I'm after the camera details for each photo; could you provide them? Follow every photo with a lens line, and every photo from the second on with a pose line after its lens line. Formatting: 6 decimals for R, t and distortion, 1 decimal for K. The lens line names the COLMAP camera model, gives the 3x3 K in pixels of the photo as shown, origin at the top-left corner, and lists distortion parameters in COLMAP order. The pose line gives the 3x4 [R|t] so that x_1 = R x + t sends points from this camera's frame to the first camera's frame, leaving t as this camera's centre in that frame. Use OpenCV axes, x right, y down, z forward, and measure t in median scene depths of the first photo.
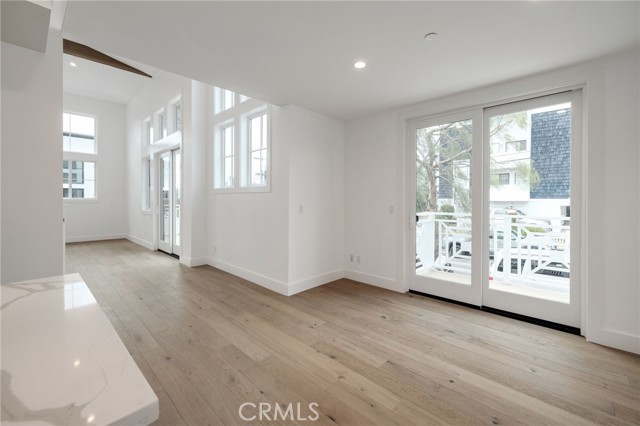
lens RADIAL K [[271.4, 0, 318.2], [0, 271.4, 196.8], [0, 0, 1]] dist [-0.020420, 0.006428]
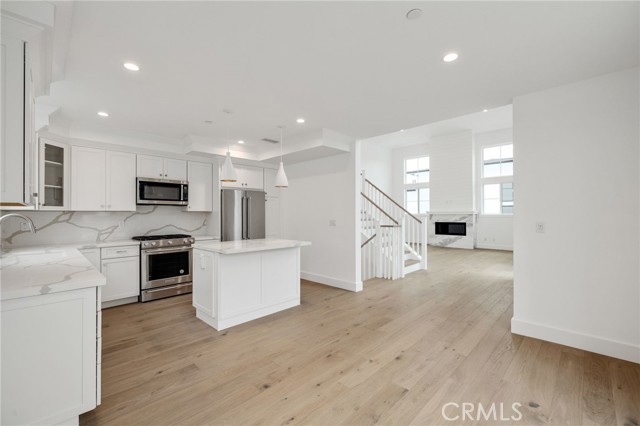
lens RADIAL K [[271.4, 0, 319.9], [0, 271.4, 211.5], [0, 0, 1]] dist [-0.020420, 0.006428]
pose [[0.008431, -0.001762, -0.999963, 0.847800], [-0.006838, 0.999975, -0.001820, 0.009273], [0.999941, 0.006853, 0.008419, 0.505965]]
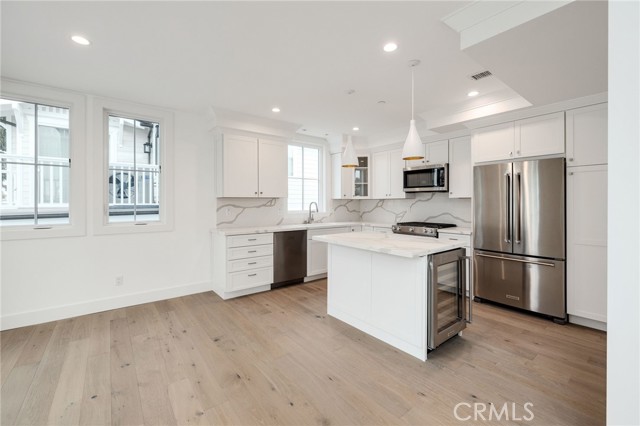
lens RADIAL K [[271.4, 0, 324.5], [0, 271.4, 202.6], [0, 0, 1]] dist [-0.020420, 0.006428]
pose [[-0.993382, 0.011238, 0.114304, -0.260078], [0.012493, 0.999869, 0.010275, 0.012288], [-0.114173, 0.011635, -0.993393, 1.171371]]
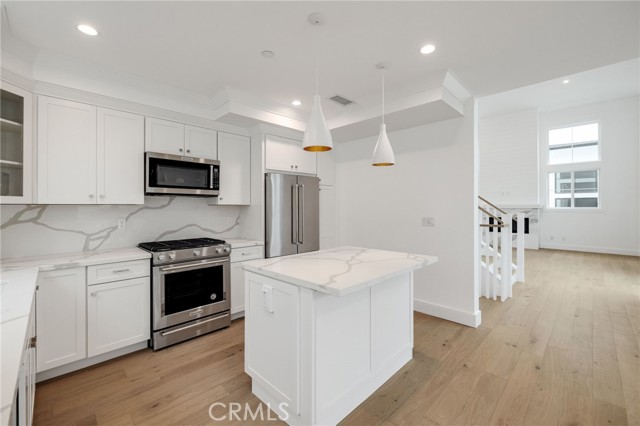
lens RADIAL K [[271.4, 0, 316.6], [0, 271.4, 204.8], [0, 0, 1]] dist [-0.020420, 0.006428]
pose [[-0.011603, -0.000160, -0.999933, 0.342003], [-0.008194, 0.999966, -0.000065, 0.008016], [0.999899, 0.008193, -0.011604, 0.153719]]
